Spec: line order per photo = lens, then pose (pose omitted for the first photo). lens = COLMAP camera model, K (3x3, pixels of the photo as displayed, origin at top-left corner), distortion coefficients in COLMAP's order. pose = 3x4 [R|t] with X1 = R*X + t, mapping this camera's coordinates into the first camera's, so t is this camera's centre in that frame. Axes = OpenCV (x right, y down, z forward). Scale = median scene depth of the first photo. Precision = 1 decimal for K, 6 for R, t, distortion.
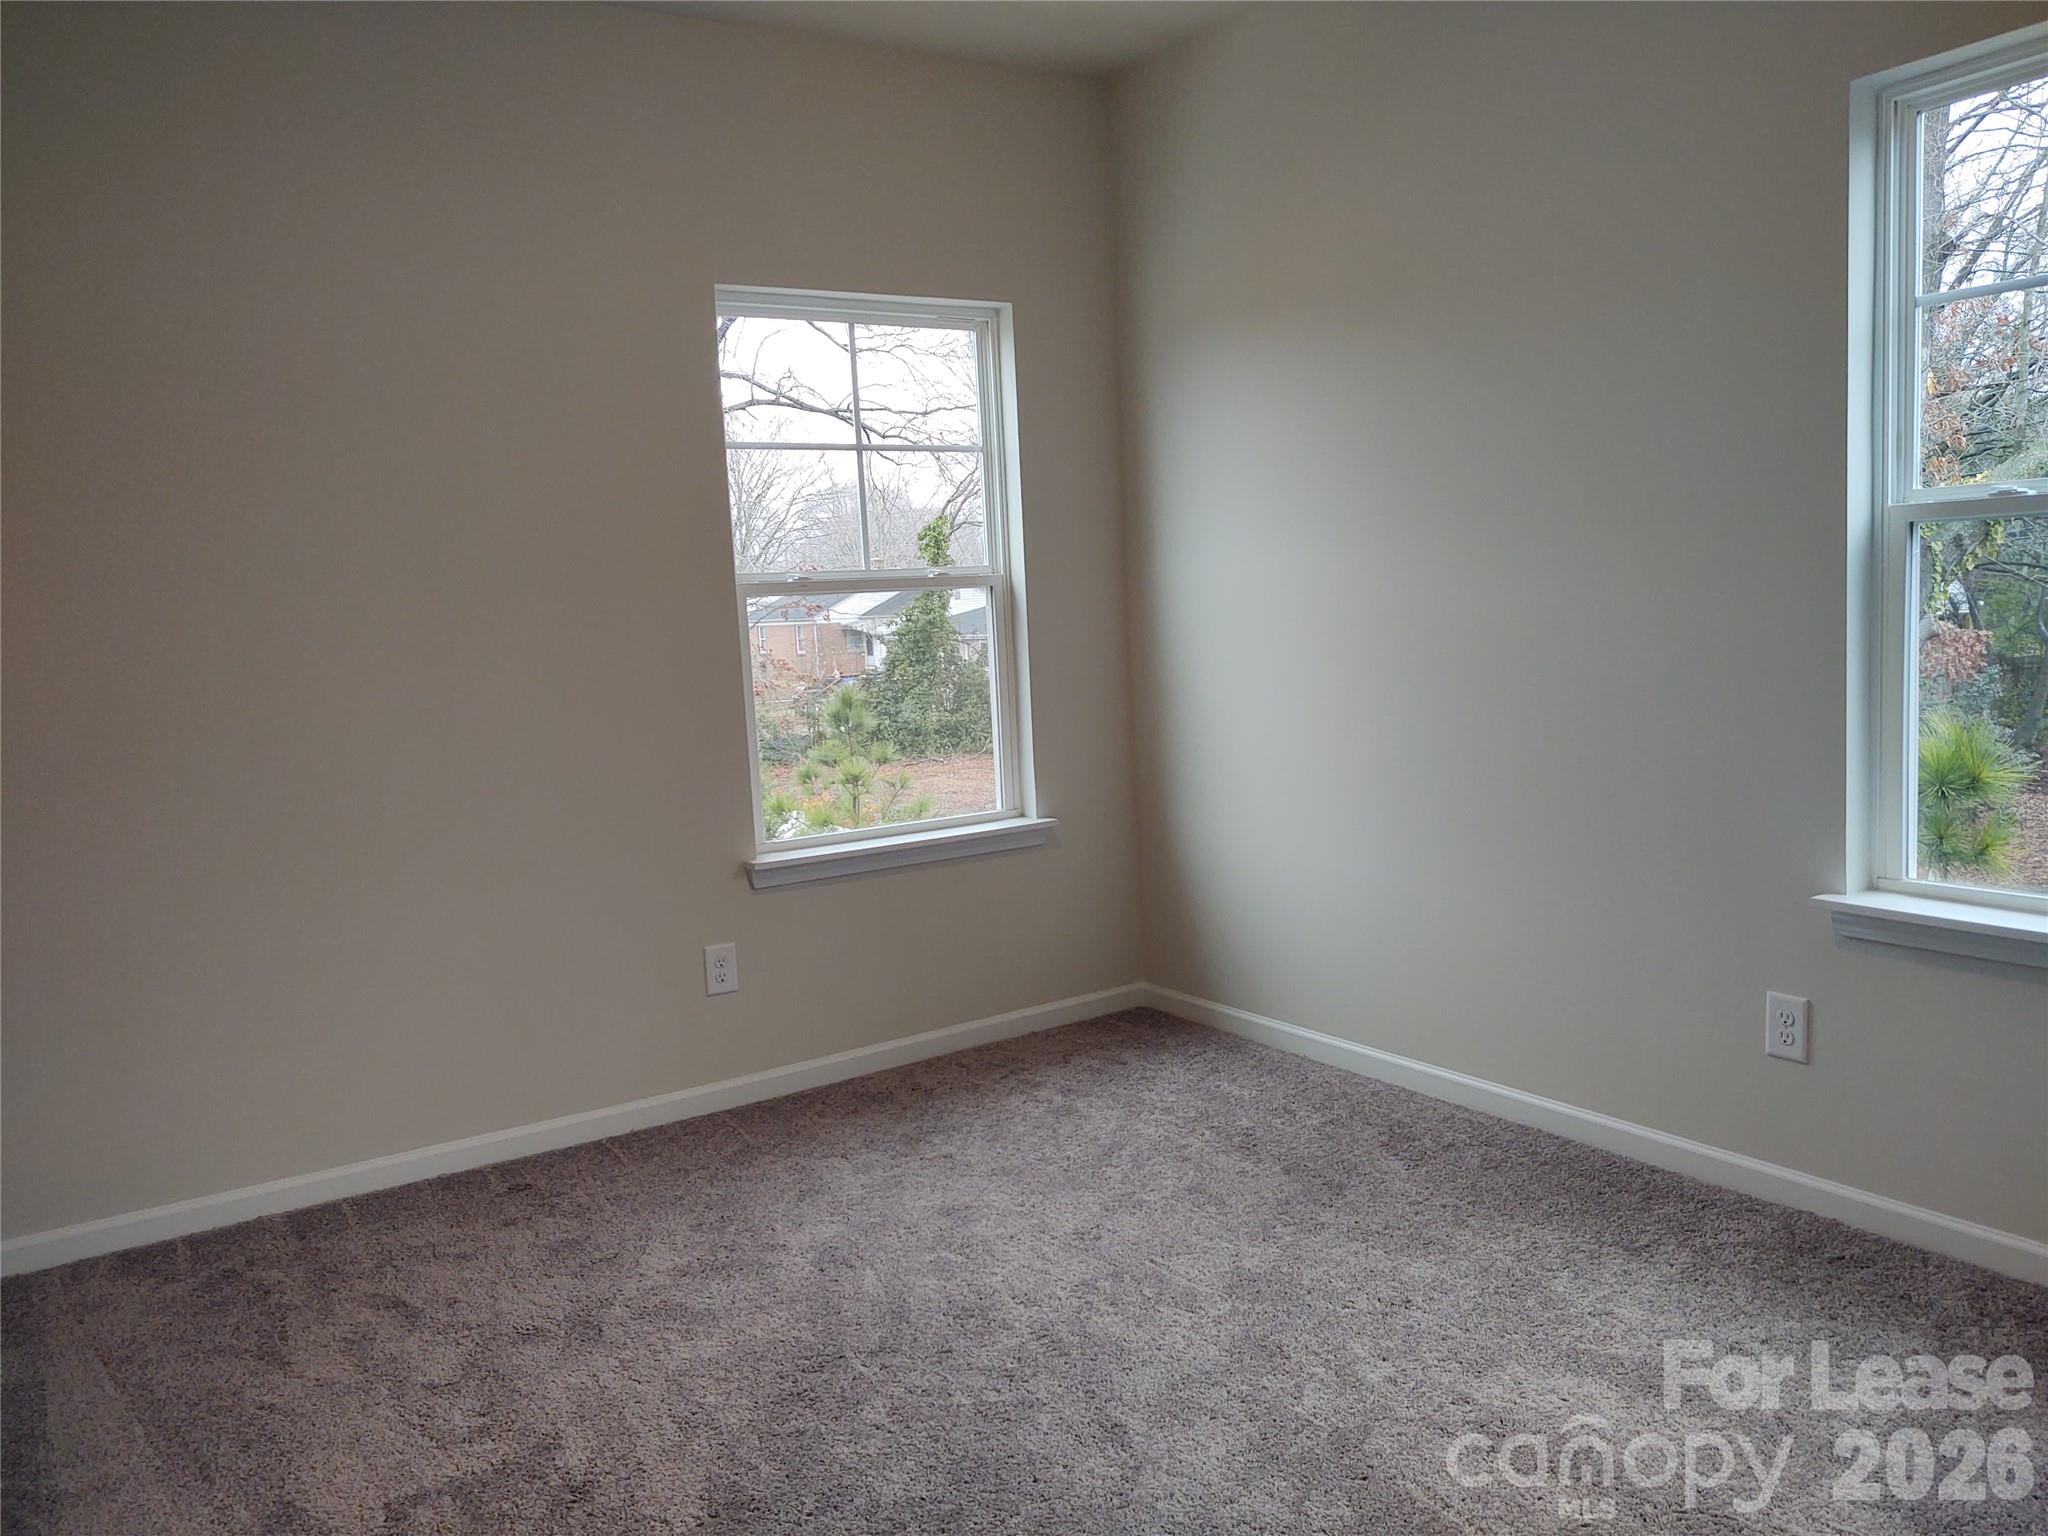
lens RADIAL K [[1535.7, 0, 1033.6], [0, 1535.7, 772.9], [0, 0, 1]] dist [0.035723, -0.065629]
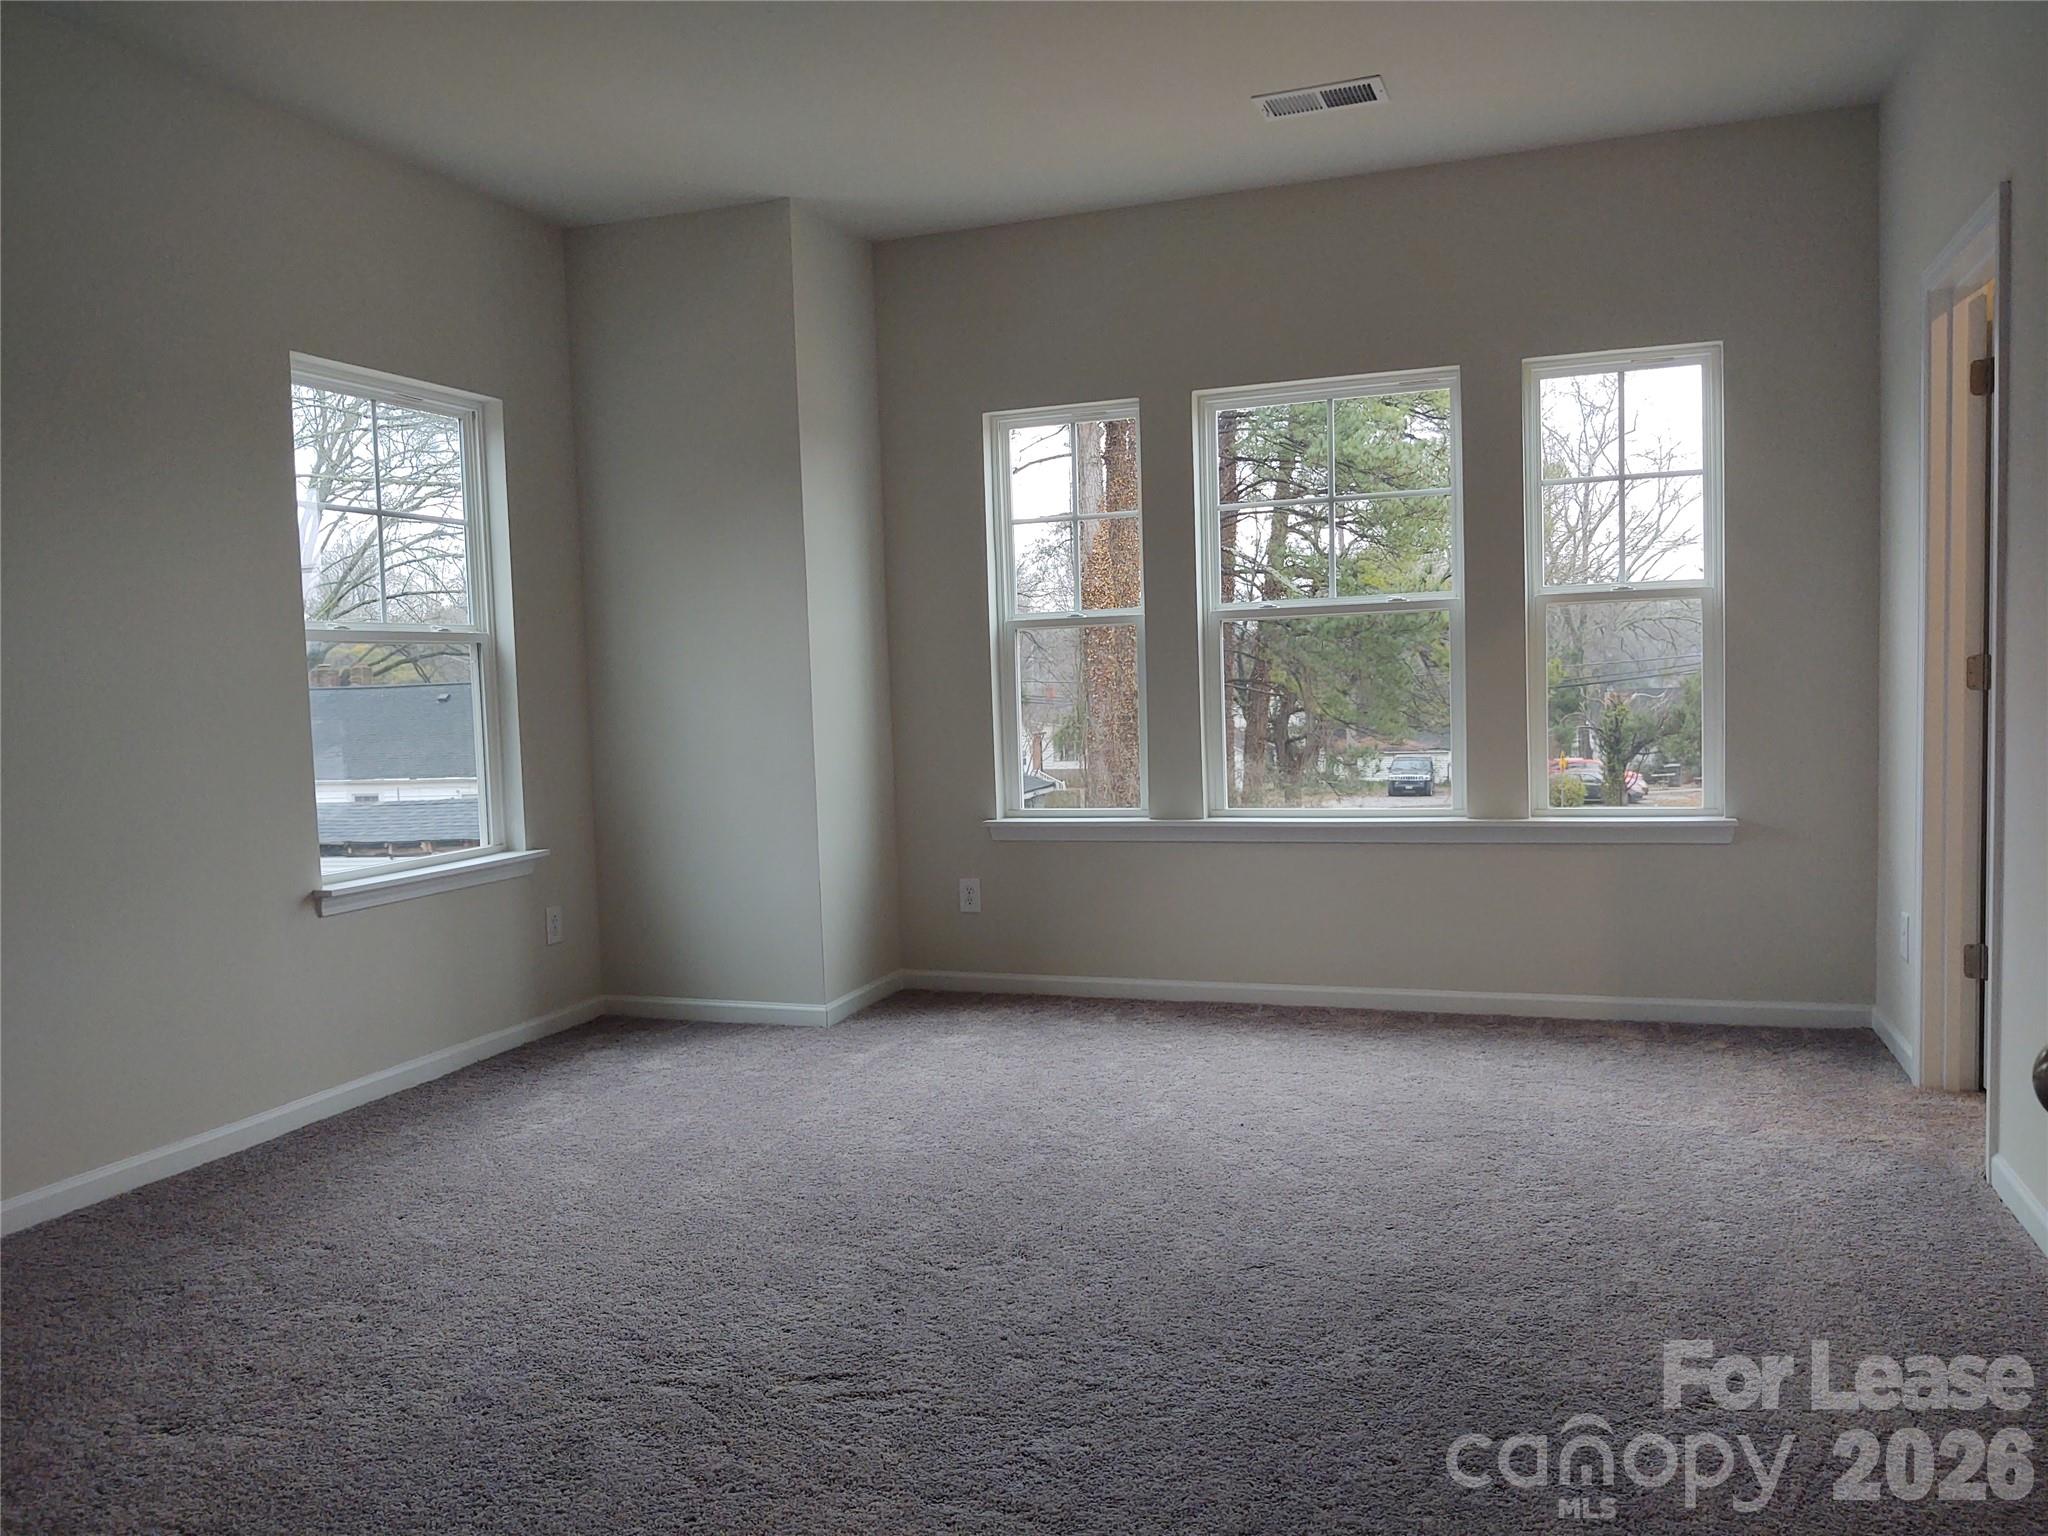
lens RADIAL K [[1555.2, 0, 1024.0], [0, 1555.2, 768.0], [0, 0, 1]] dist [0.045636, -0.136416]
pose [[0.797099, -0.006604, 0.603812, -0.411590], [0.057898, 0.996169, -0.065536, 0.067744], [-0.601066, 0.087199, 0.794428, -0.140221]]
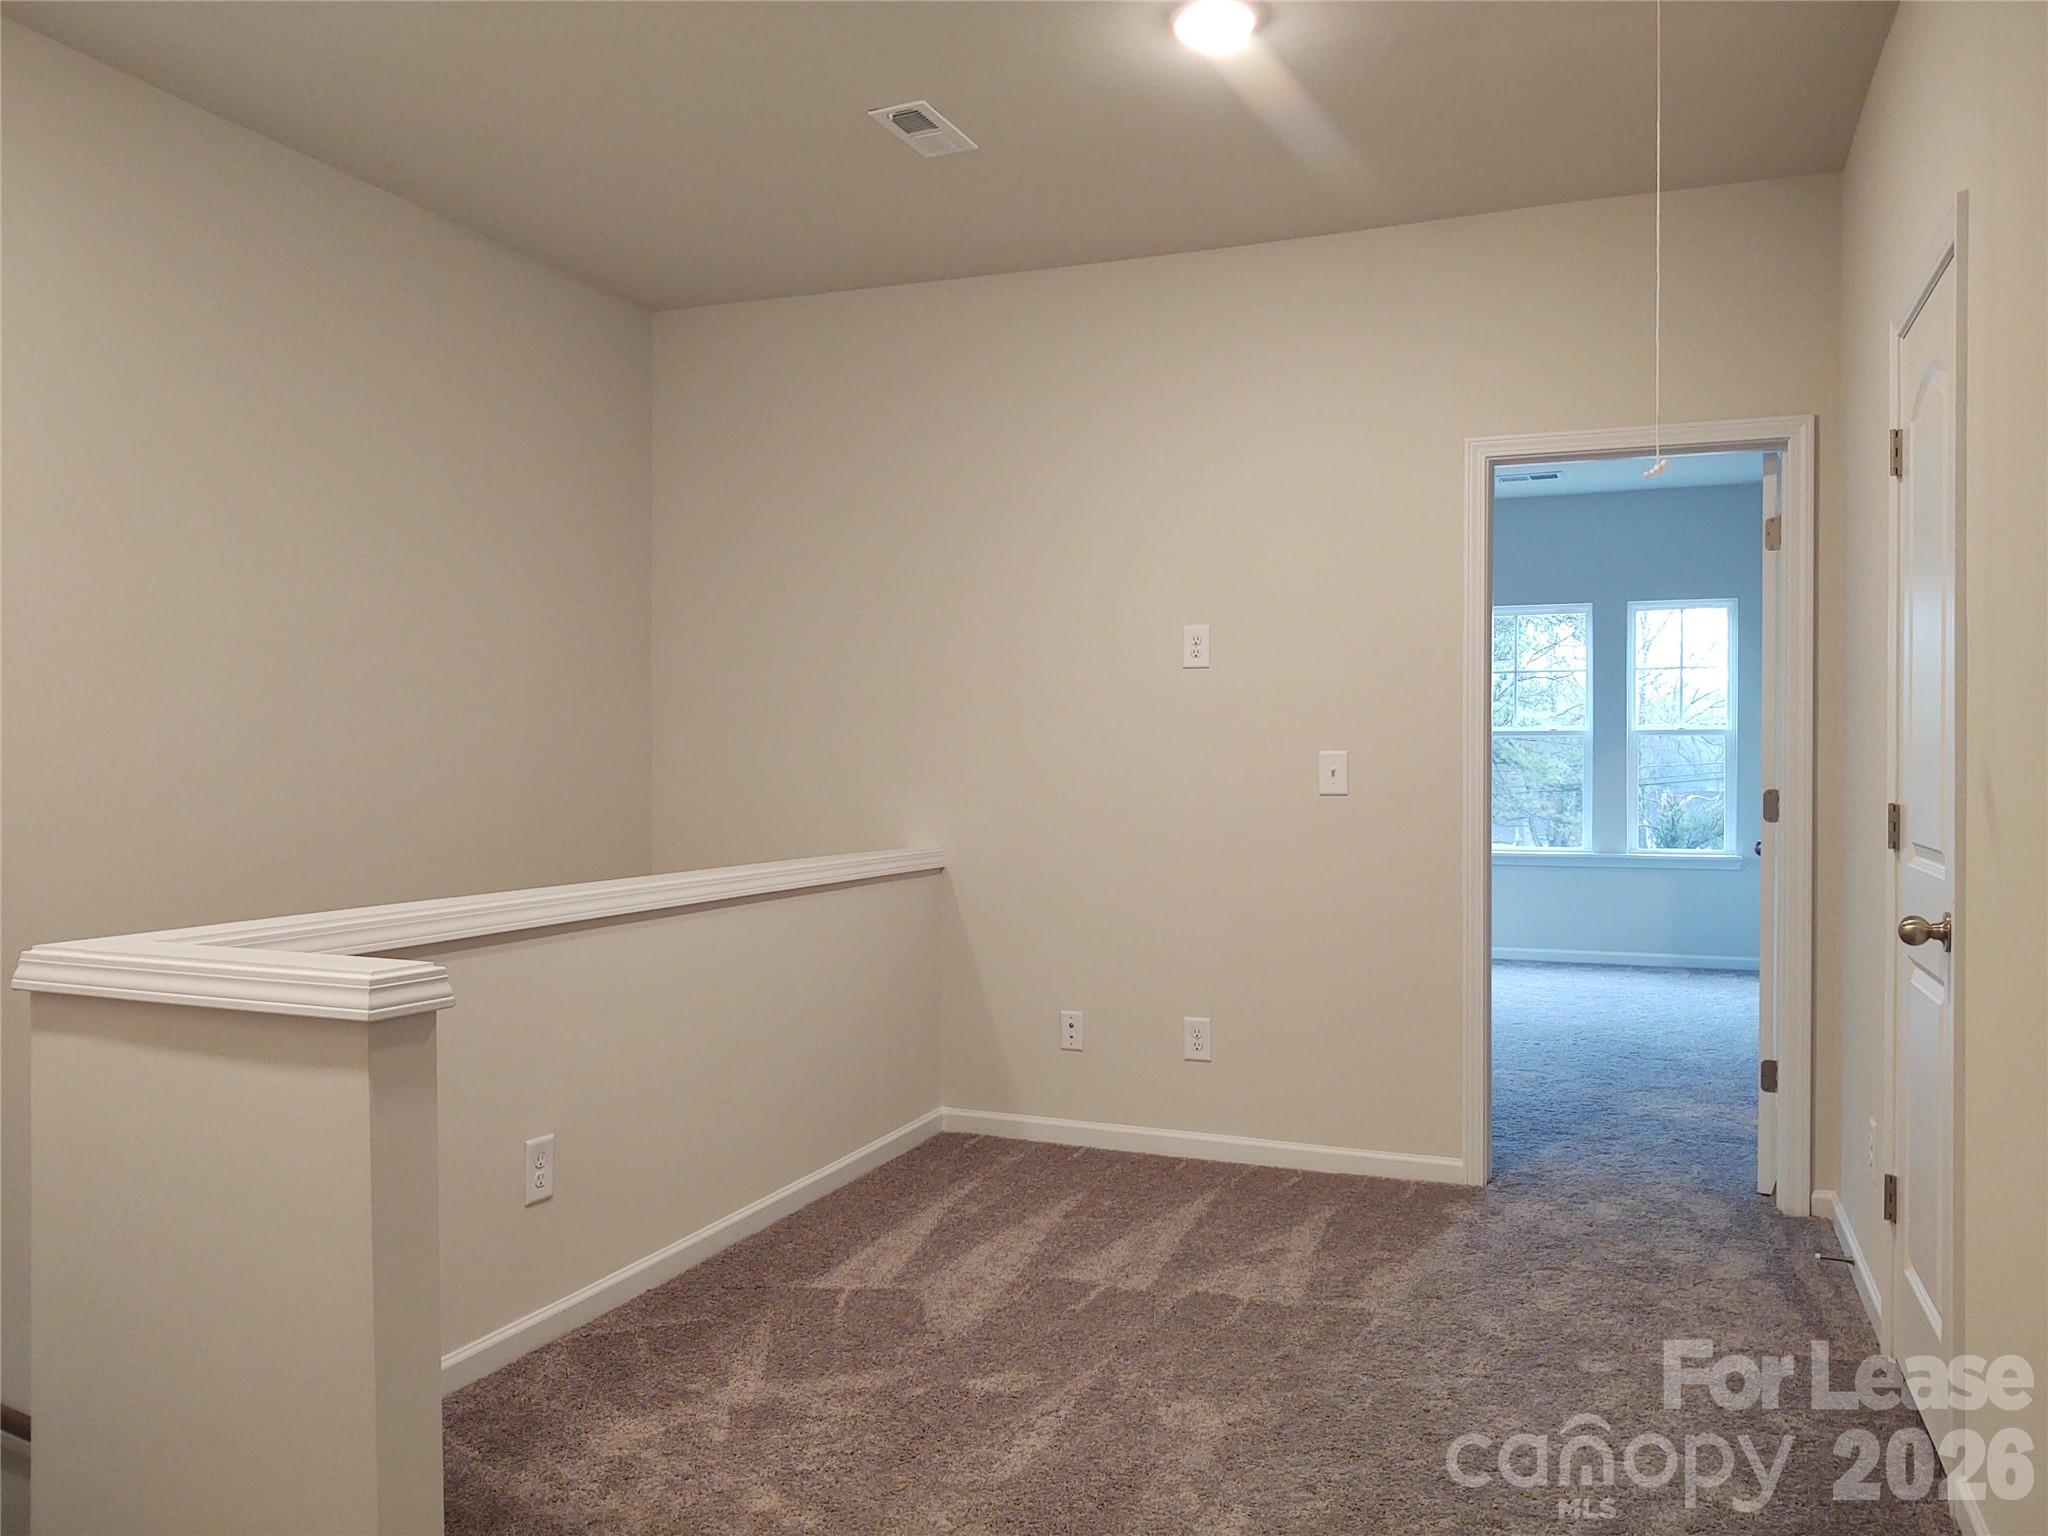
lens RADIAL K [[1535.7, 0, 1033.6], [0, 1535.7, 772.9], [0, 0, 1]] dist [0.035723, -0.065629]
pose [[0.813994, 0.049799, 0.578734, -1.235496], [0.021508, 0.993051, -0.115700, 0.162717], [-0.580475, 0.106627, 0.807267, -0.644003]]
